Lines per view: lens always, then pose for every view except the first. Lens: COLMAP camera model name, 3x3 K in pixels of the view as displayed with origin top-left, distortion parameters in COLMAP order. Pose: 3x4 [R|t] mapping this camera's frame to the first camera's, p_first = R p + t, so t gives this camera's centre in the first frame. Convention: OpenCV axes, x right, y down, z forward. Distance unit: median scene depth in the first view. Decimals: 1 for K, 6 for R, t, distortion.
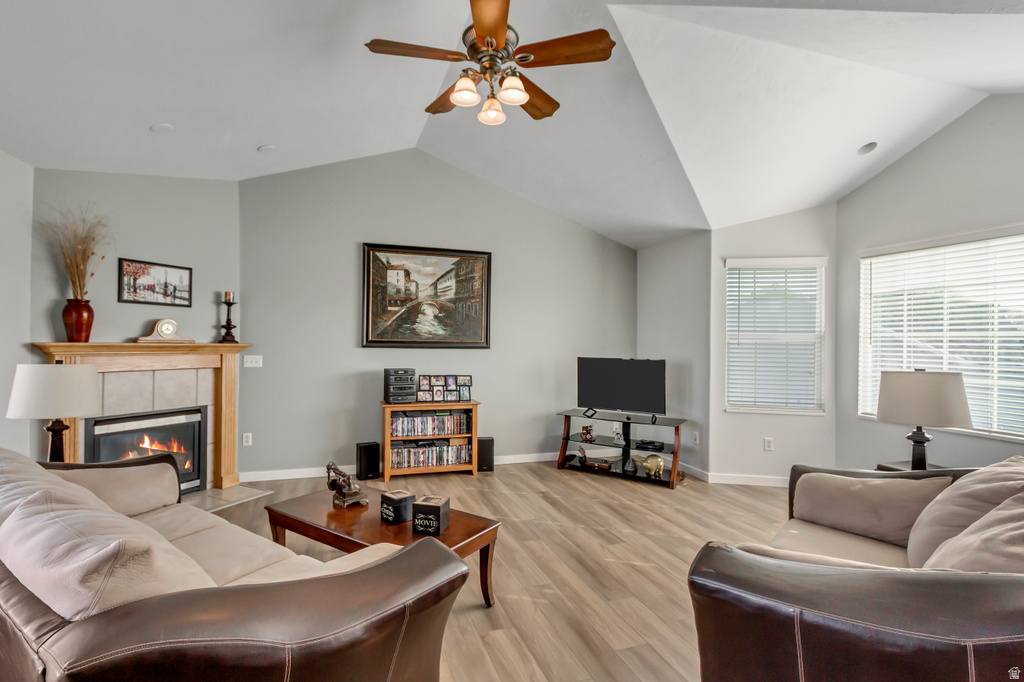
lens RADIAL K [[473.4, 0, 507.1], [0, 473.4, 340.6], [0, 0, 1]] dist [0.008707, 0.000038]
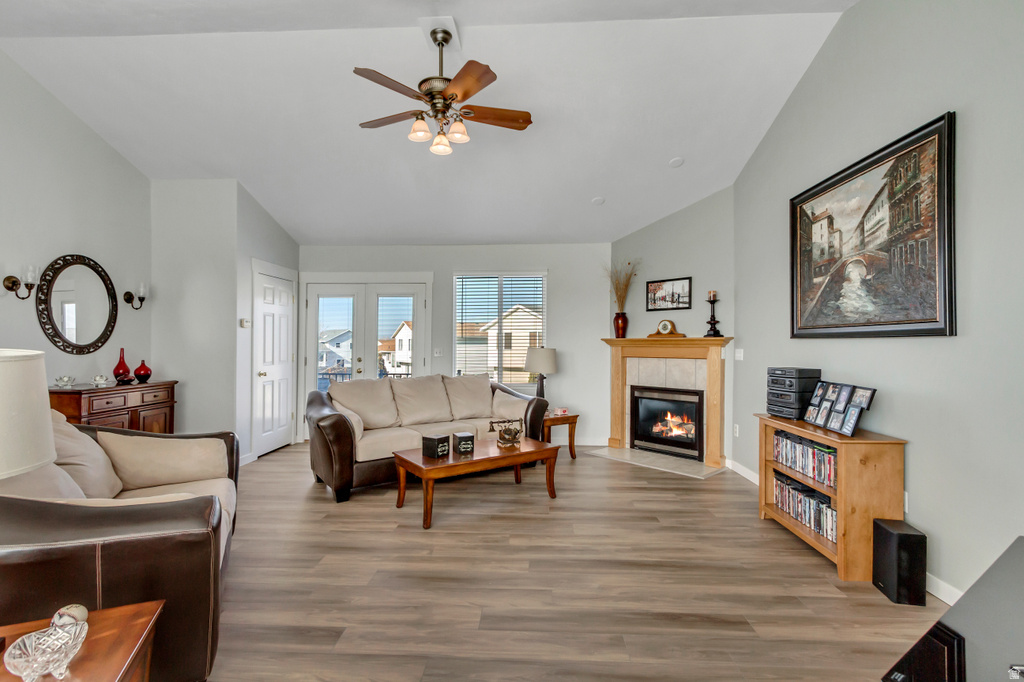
lens RADIAL K [[465.1, 0, 496.2], [0, 465.1, 345.6], [0, 0, 1]] dist [0.001052, -0.016462]
pose [[-0.377457, -0.015418, -0.925899, 0.550972], [-0.010366, 0.999869, -0.012424, 0.039265], [0.925969, 0.004909, -0.377567, 0.846186]]
